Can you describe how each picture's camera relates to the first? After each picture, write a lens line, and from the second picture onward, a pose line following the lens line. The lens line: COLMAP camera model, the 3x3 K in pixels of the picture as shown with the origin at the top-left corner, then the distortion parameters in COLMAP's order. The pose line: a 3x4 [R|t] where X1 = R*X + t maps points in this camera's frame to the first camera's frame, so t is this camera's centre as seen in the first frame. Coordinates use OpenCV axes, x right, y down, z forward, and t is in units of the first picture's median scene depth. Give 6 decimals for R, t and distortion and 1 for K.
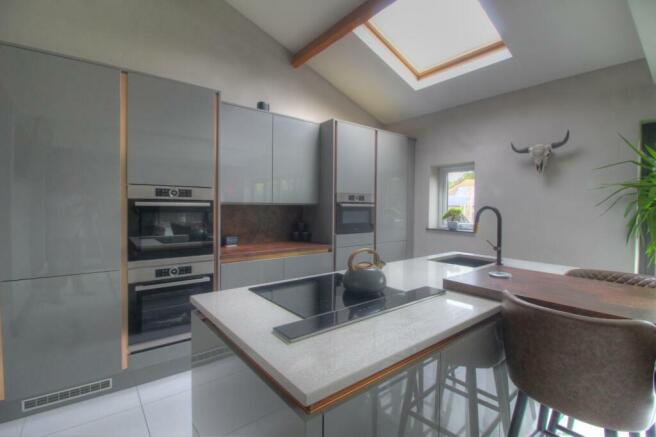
lens RADIAL K [[306.3, 0, 328.3], [0, 306.3, 211.8], [0, 0, 1]] dist [-0.003558, -0.001039]
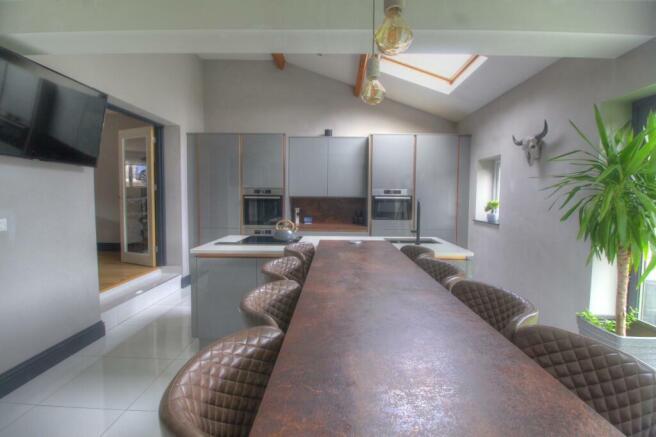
lens RADIAL K [[306.3, 0, 328.7], [0, 306.3, 215.1], [0, 0, 1]] dist [-0.003558, -0.001039]
pose [[0.765116, 0.036476, -0.642859, 0.755832], [-0.013496, 0.999083, 0.040625, 0.001439], [0.643751, -0.022407, 0.764906, -0.152685]]
